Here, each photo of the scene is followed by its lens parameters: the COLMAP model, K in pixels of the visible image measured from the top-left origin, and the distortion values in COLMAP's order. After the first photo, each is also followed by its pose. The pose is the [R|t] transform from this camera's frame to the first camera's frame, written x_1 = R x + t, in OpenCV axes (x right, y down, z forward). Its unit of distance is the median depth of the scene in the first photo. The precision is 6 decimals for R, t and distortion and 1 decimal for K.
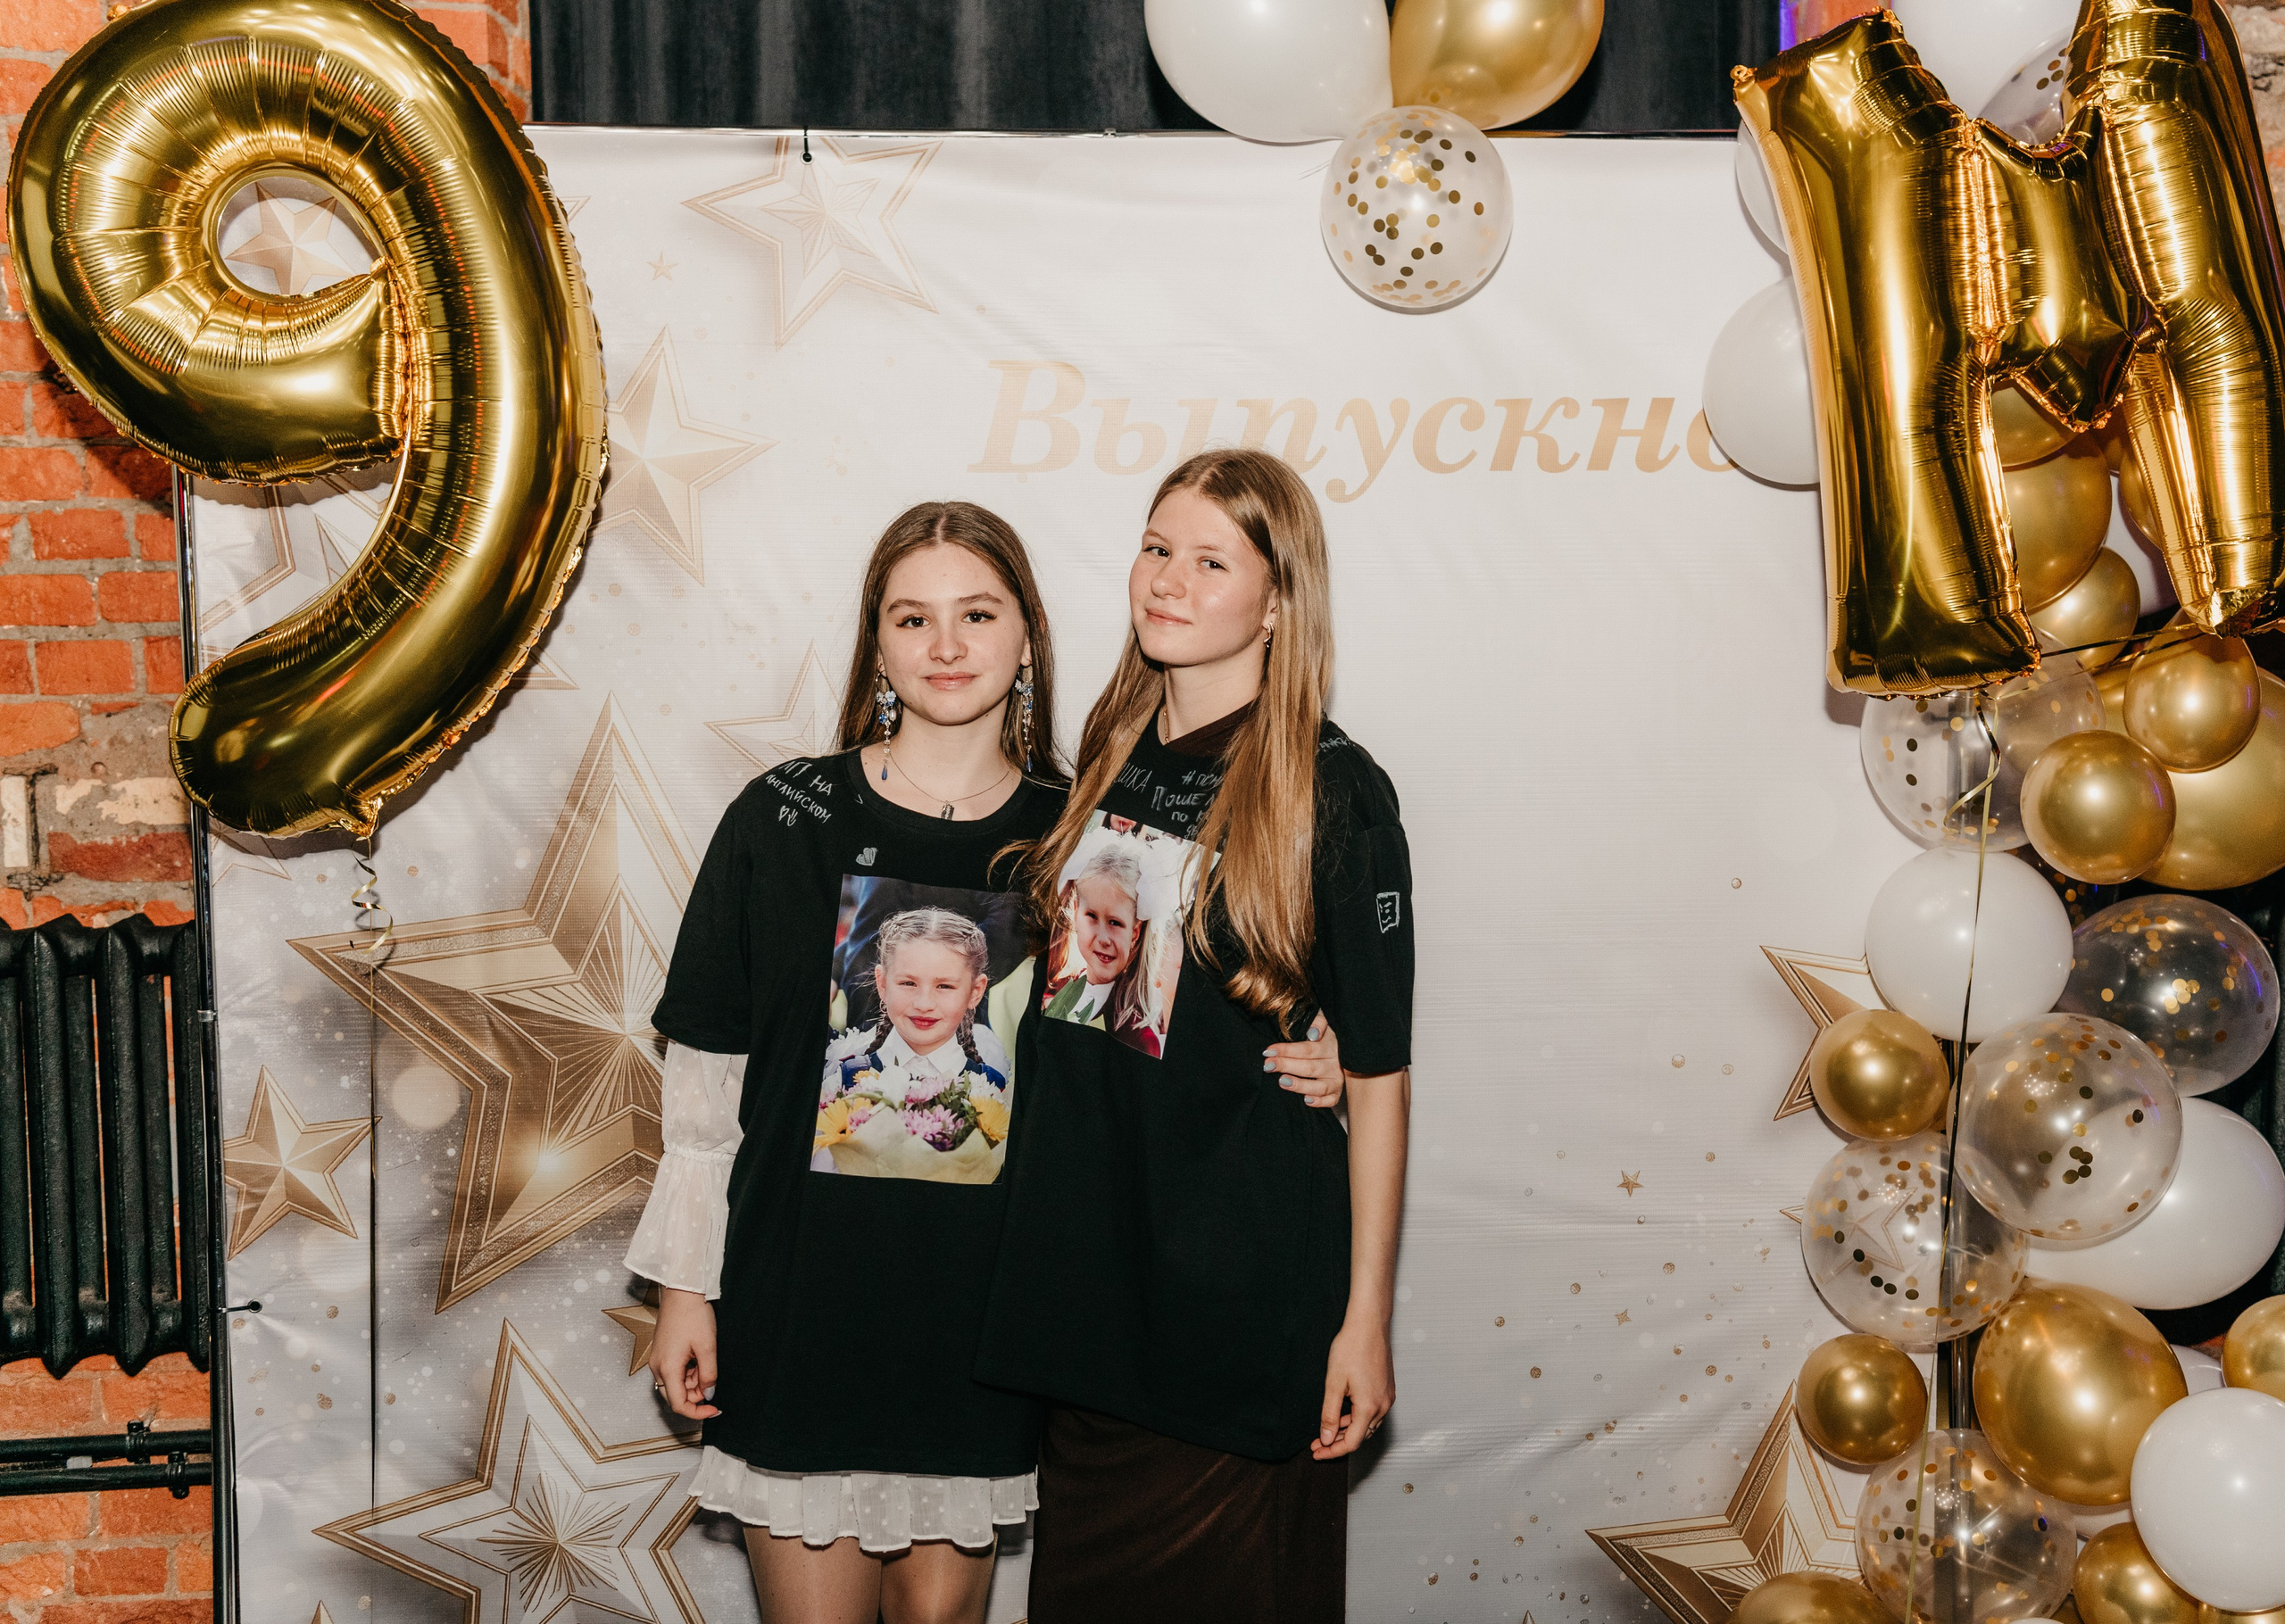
lens RADIAL K [[2566.5, 0, 1212.0], [0, 2566.5, 809.1], [0, 0, 1]] dist [0.084128, 0.000000]
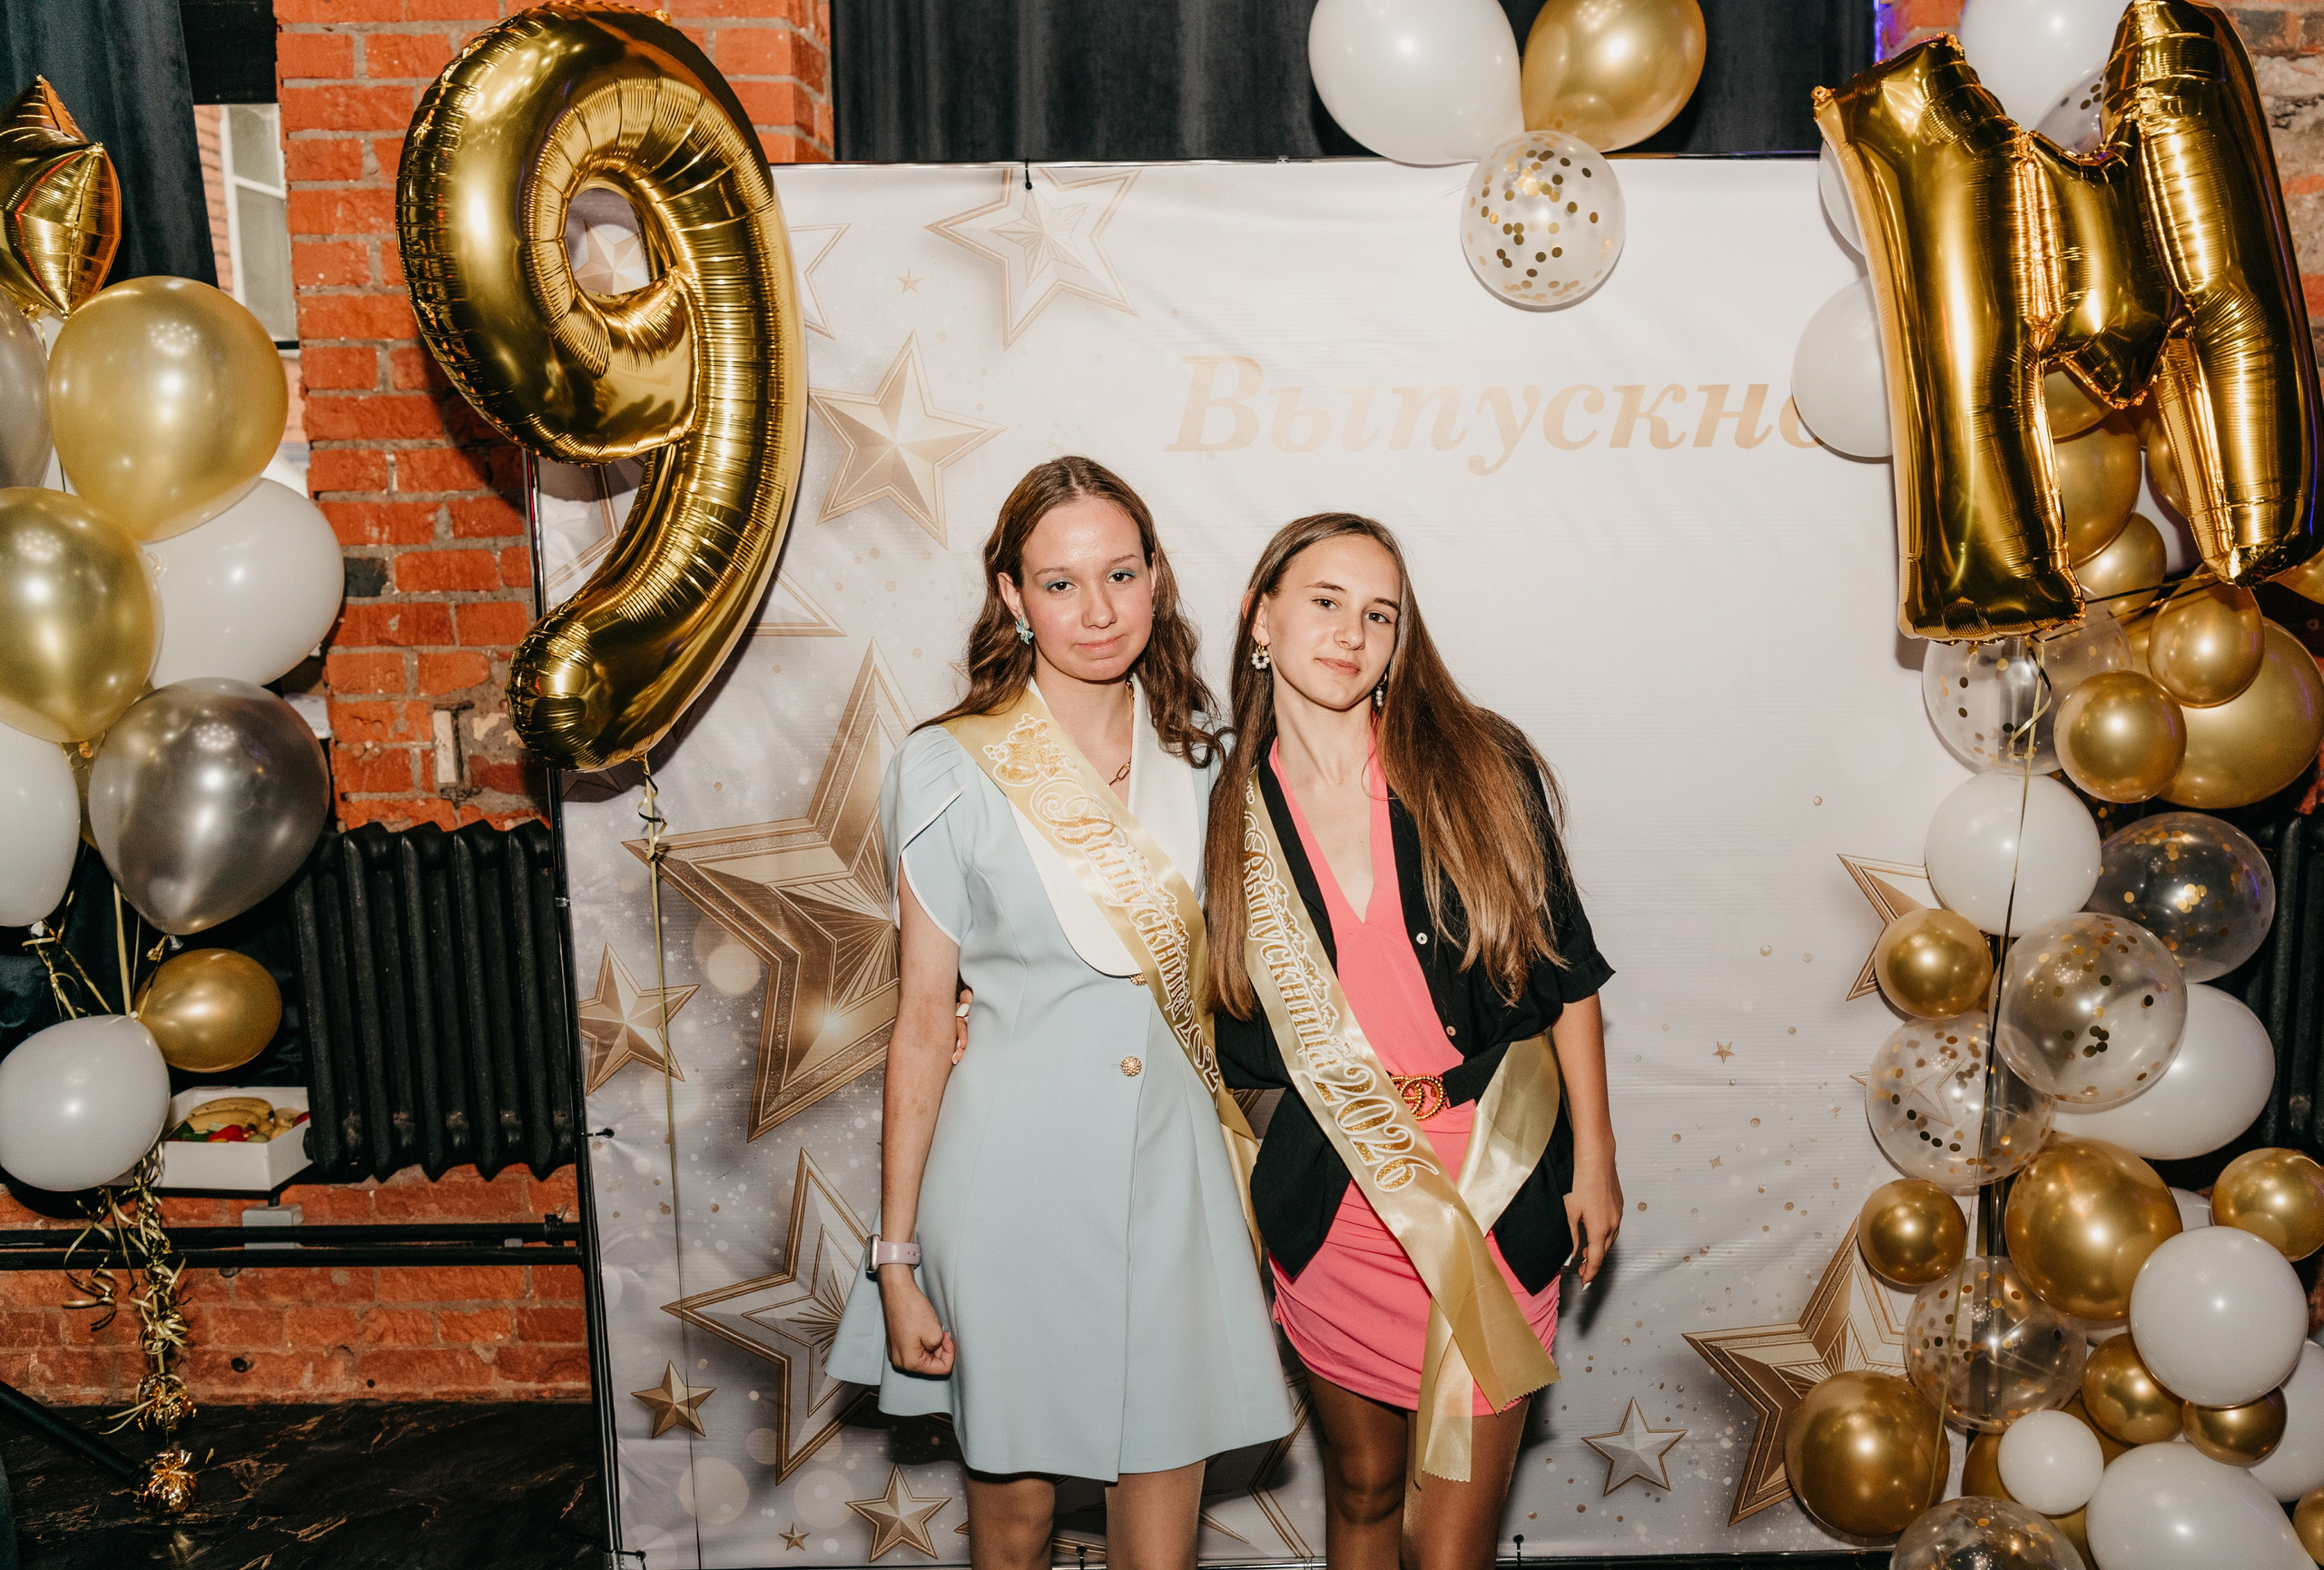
lens RADIAL K [[1949.7, 0, 1361.1], [0, 1949.7, 871.0], [0, 0, 1]] dist [-0.022444, -0.004535]
pose [[0.997655, 0.006590, -0.068127, 0.057481], [-0.002084, 0.997818, 0.065995, 0.002399], [0.068413, -0.065699, 0.995492, 0.099689]]
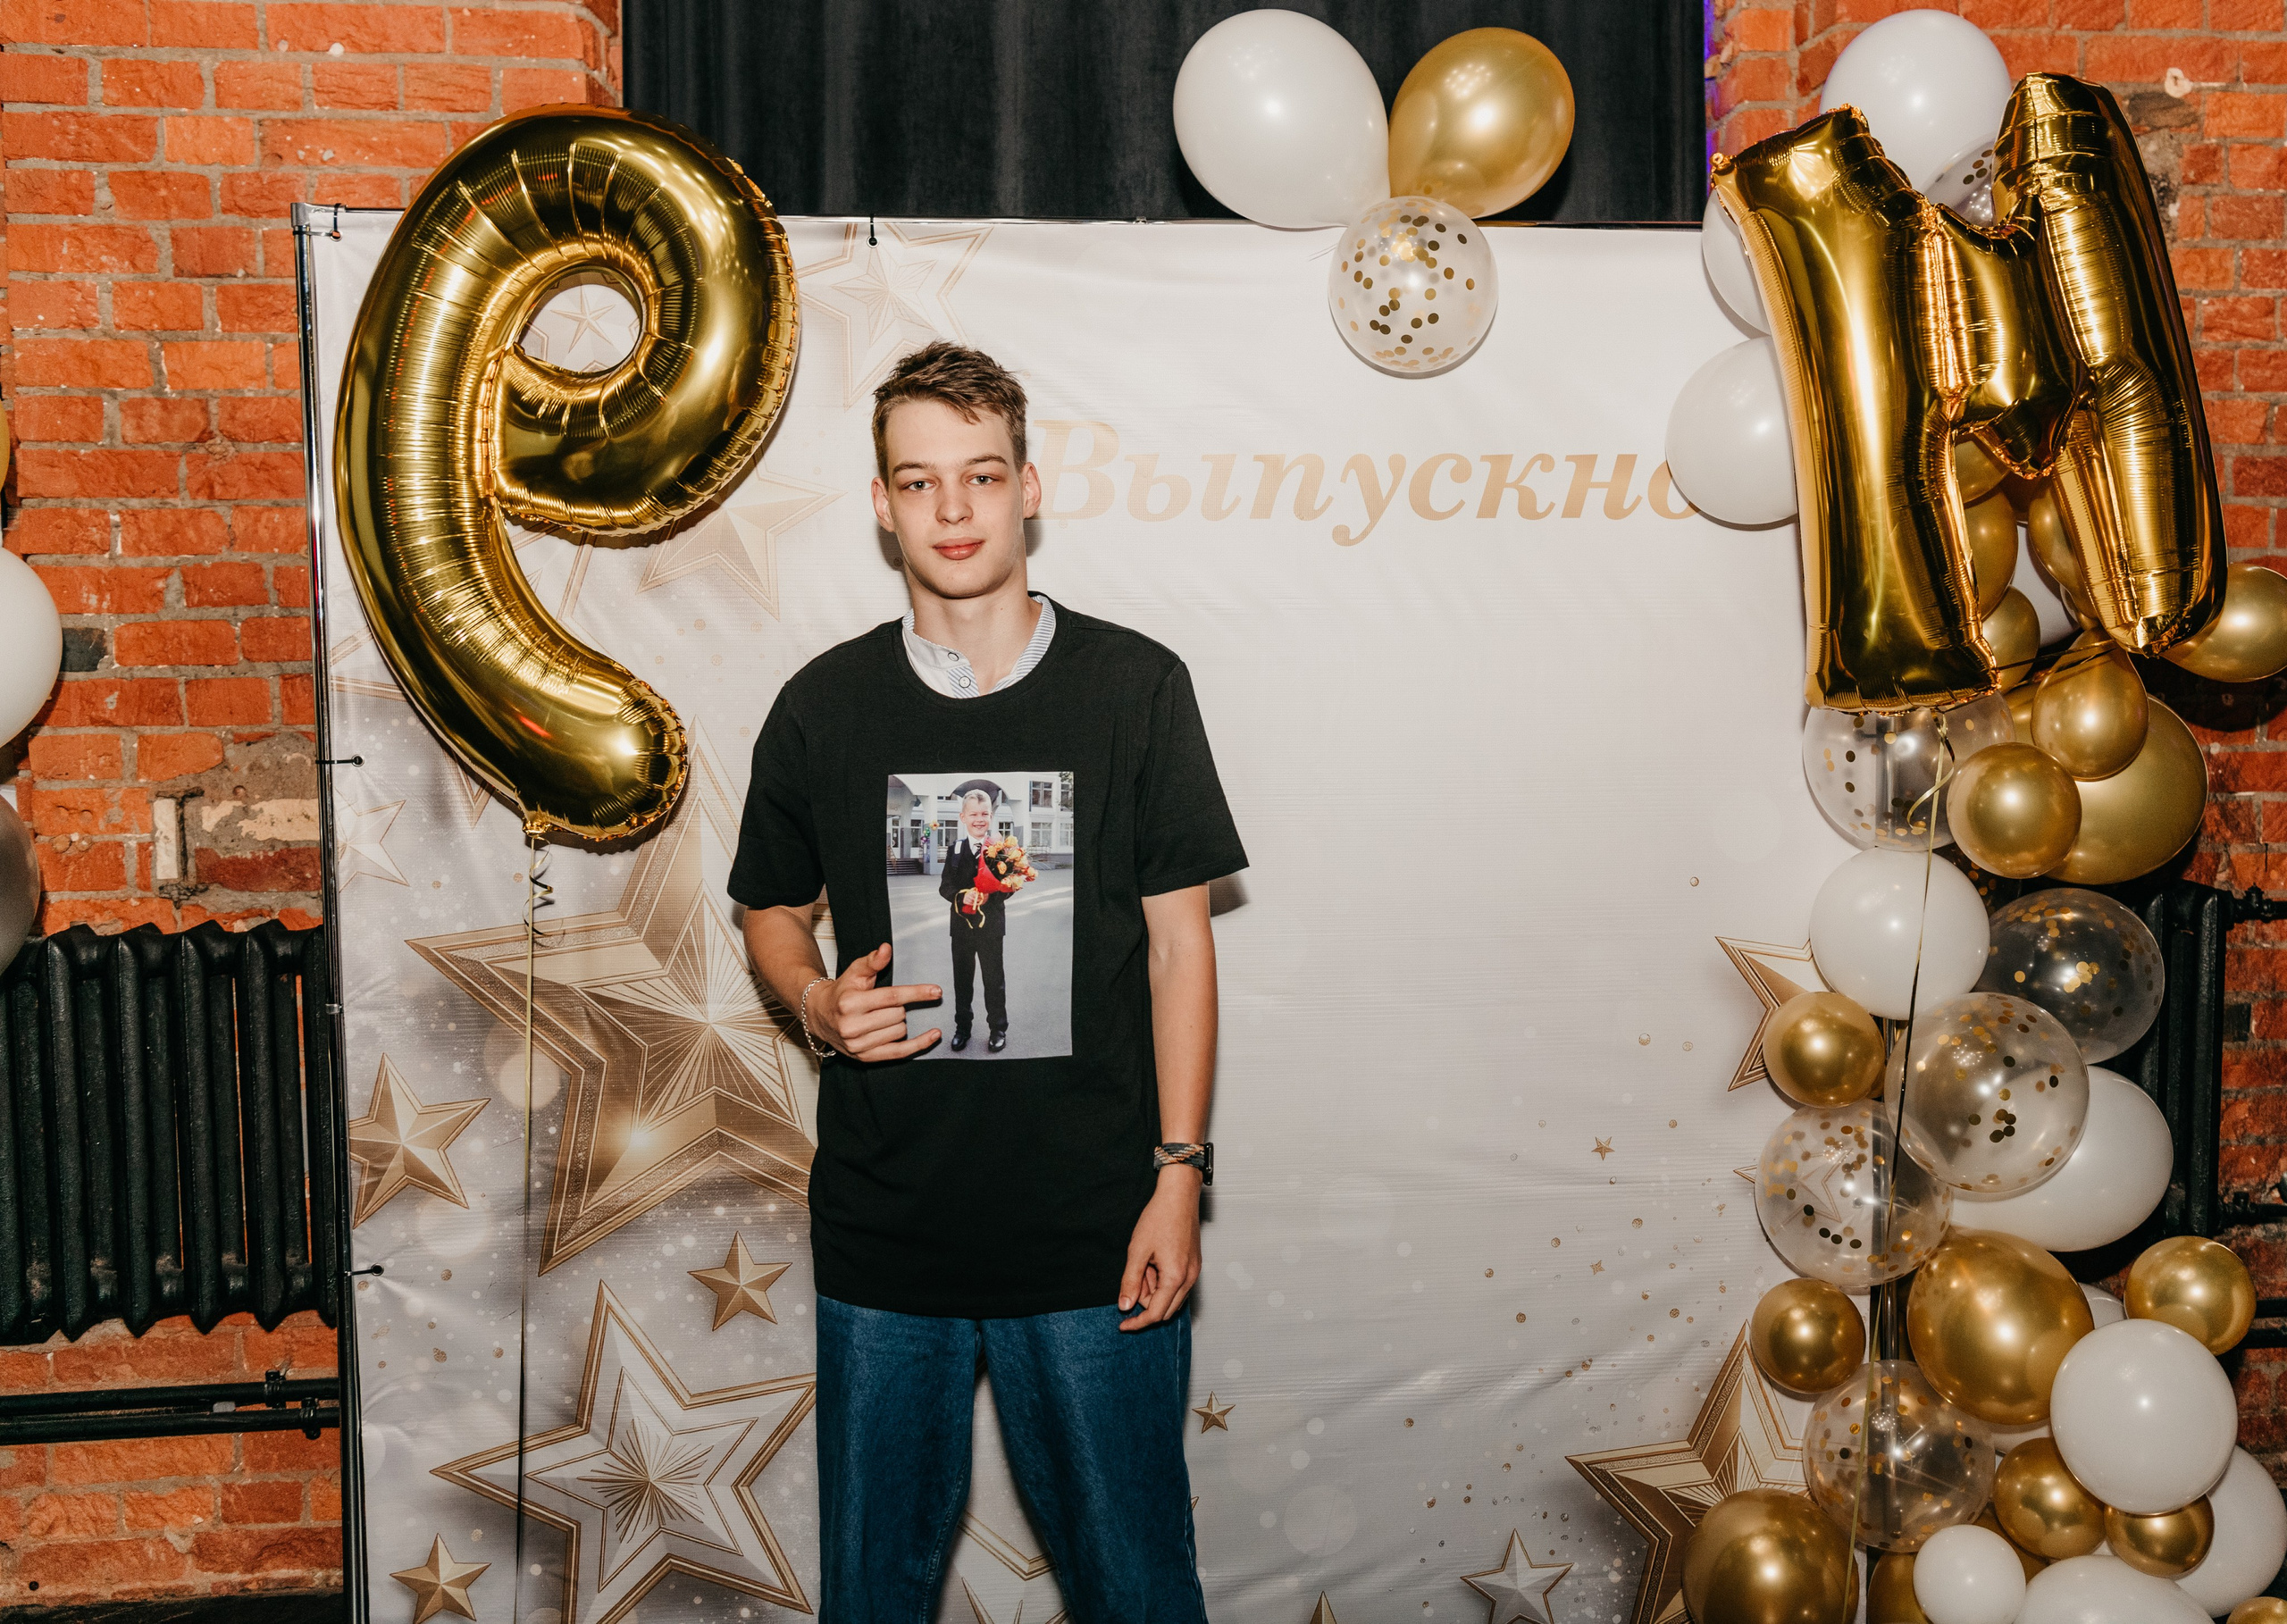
lens RADIAL K [[2112.8, 0, 1228.3], [0, 2112.8, 785.7], [0, 0, 1]] dist [0.009648, 0.000000]
pose [[0.999509, -0.005534, 0.030849, -0.030667], [0.006350, 0.999631, -0.026422, 0.010240], [-0.030692, 0.026605, 0.999175, 0.078630]]
